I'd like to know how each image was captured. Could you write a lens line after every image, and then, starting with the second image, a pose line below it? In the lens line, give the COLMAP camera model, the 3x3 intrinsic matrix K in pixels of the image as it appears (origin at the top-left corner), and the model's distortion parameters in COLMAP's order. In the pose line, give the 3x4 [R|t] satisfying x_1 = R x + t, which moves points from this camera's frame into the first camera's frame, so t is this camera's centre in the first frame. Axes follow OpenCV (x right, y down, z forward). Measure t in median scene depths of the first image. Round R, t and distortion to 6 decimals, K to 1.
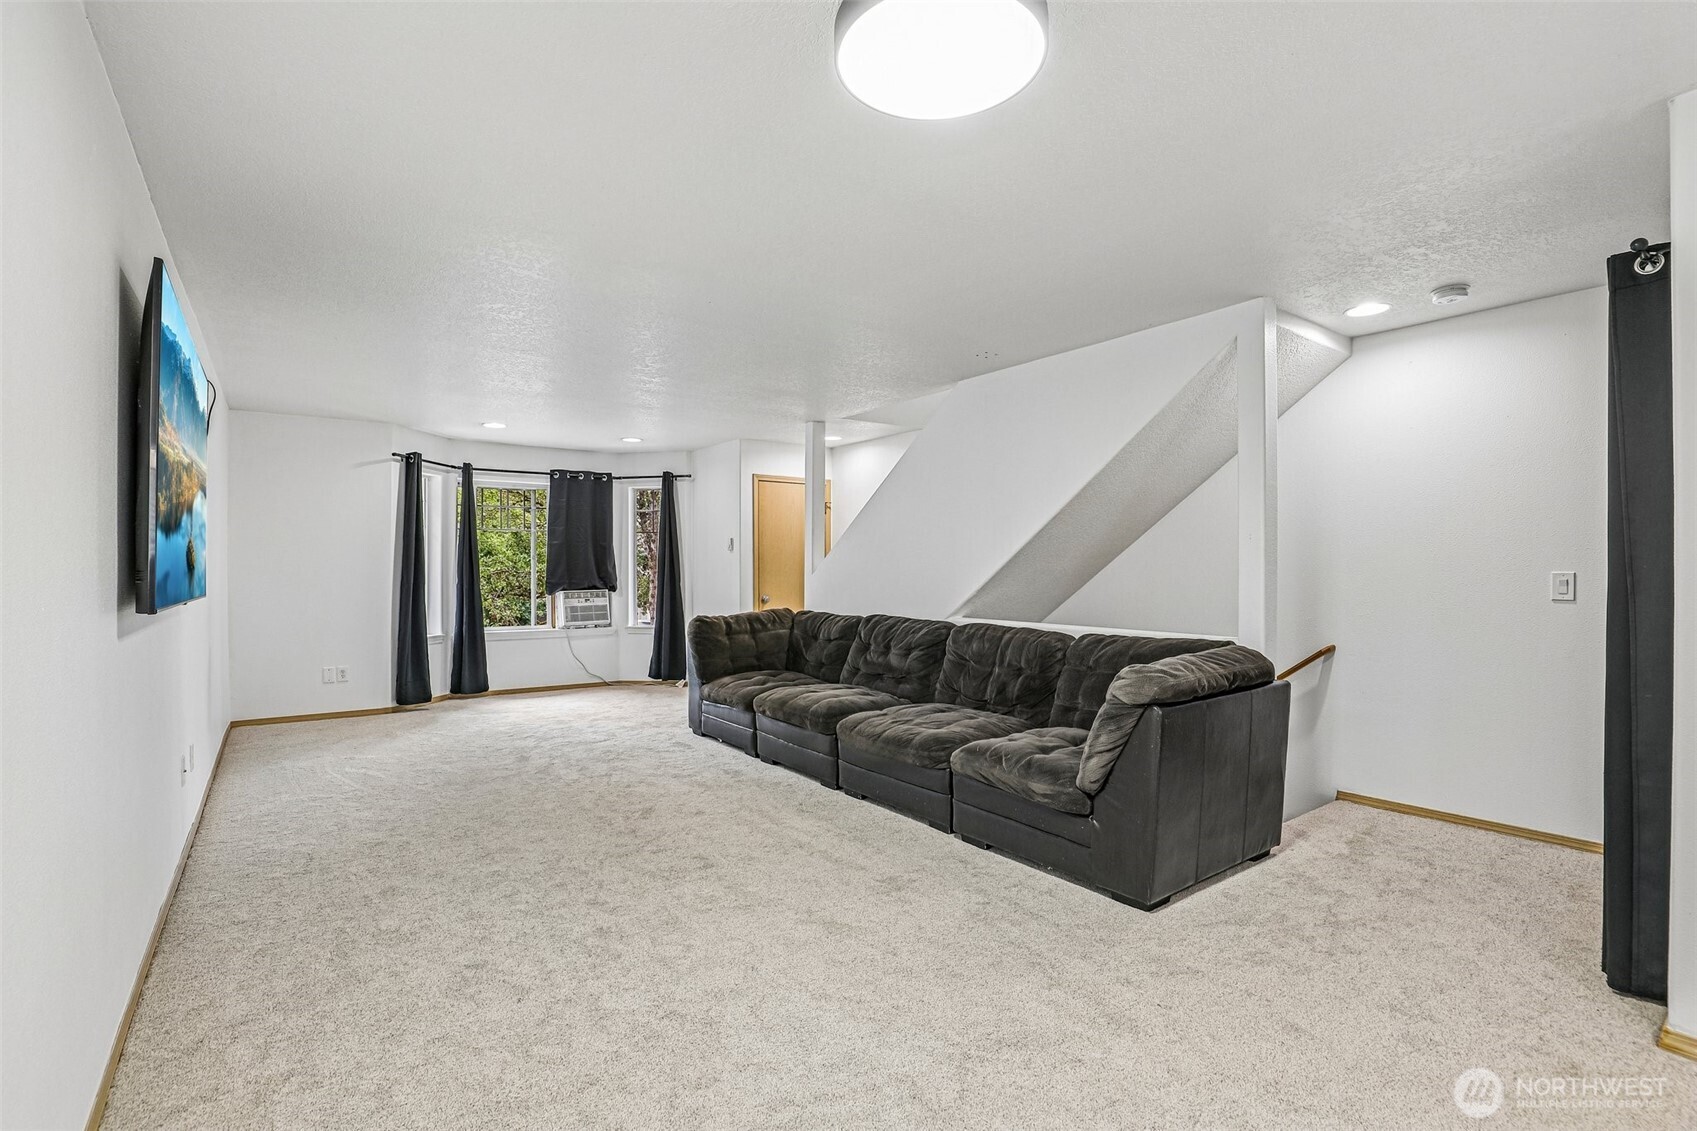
lens RADIAL K [[789.3, 0, 841.6], [0, 789.3, 568.0], [0, 0, 1]] dist [-0.028800, 0.001878]
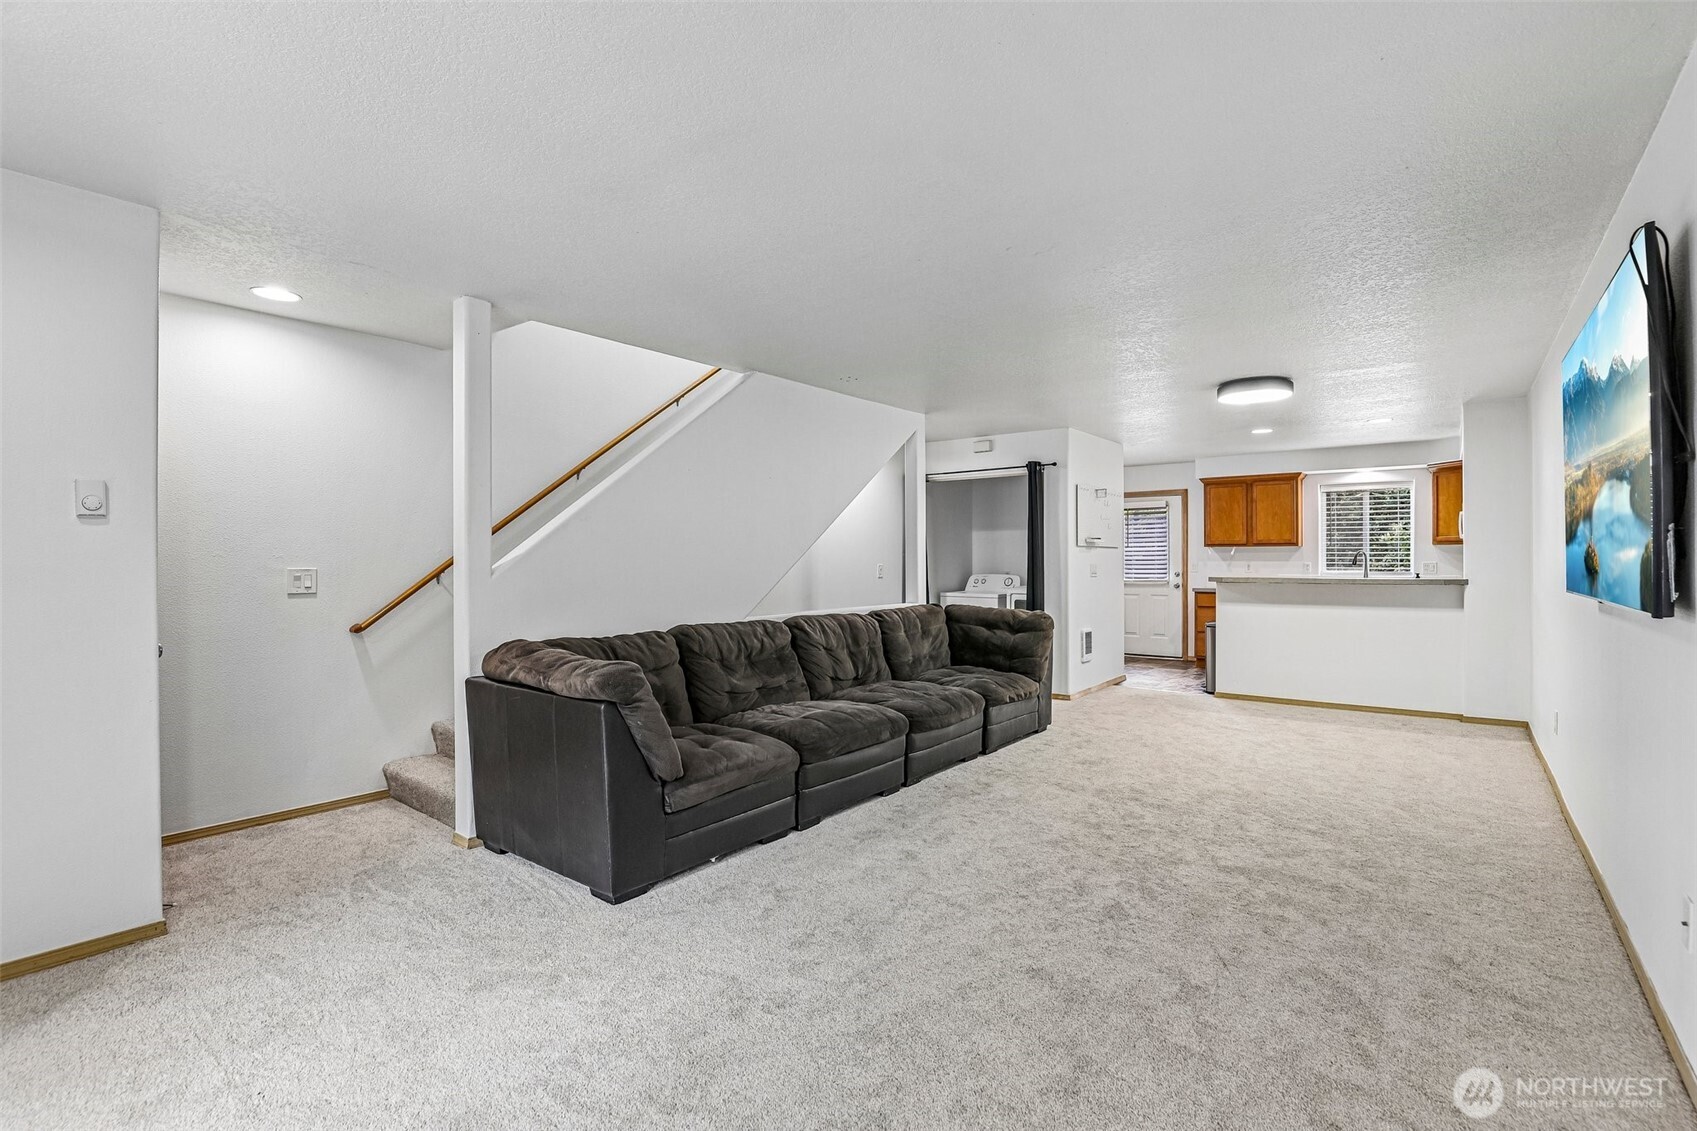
lens RADIAL K [[789.3, 0, 841.6], [0, 789.3, 568.0], [0, 0, 1]] dist [-0.028800, 0.001878]
pose [[-0.276901, -0.013640, 0.960802, -0.950828], [-0.003974, 0.999907, 0.013050, -0.009258], [-0.960890, -0.000205, -0.276929, 1.369910]]
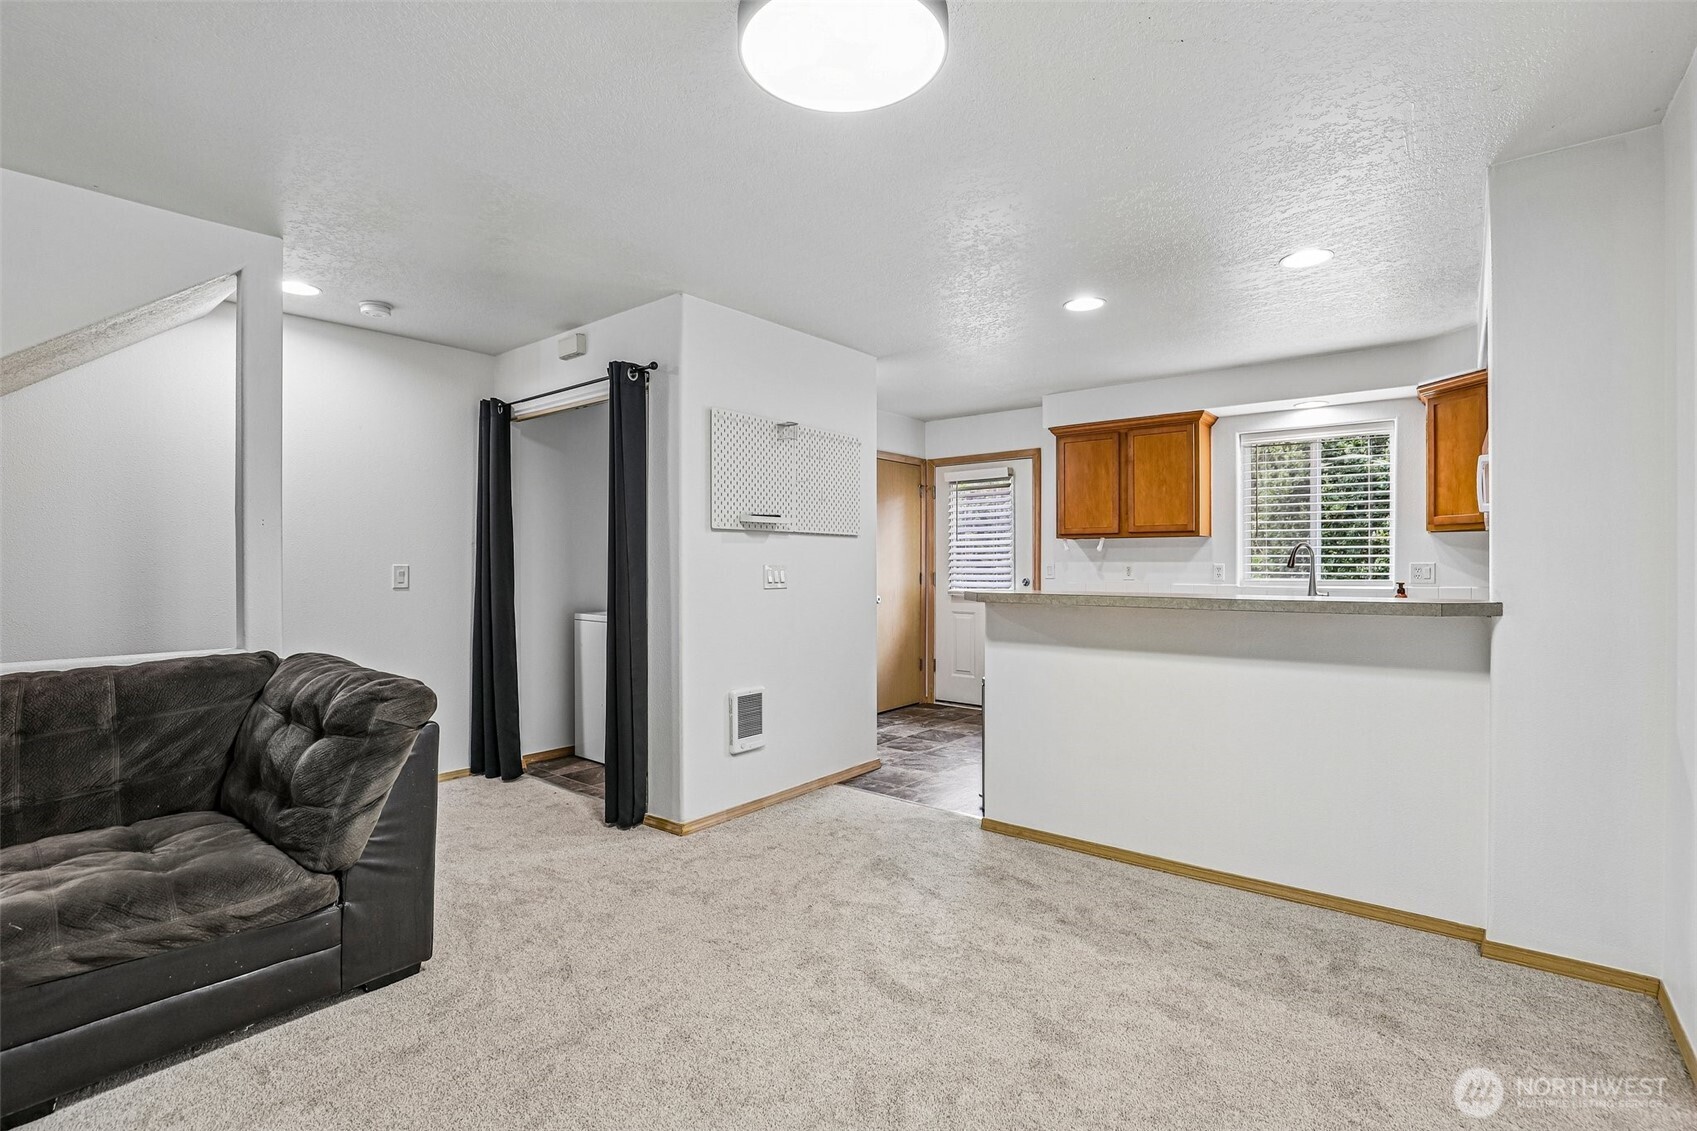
lens RADIAL K [[789.3, 0, 841.6], [0, 789.3, 568.0], [0, 0, 1]] dist [-0.028800, 0.001878]
pose [[-0.266137, -0.009360, 0.963890, -0.449949], [-0.006828, 0.999946, 0.007825, -0.002834], [-0.963911, -0.004498, -0.266187, 0.669917]]
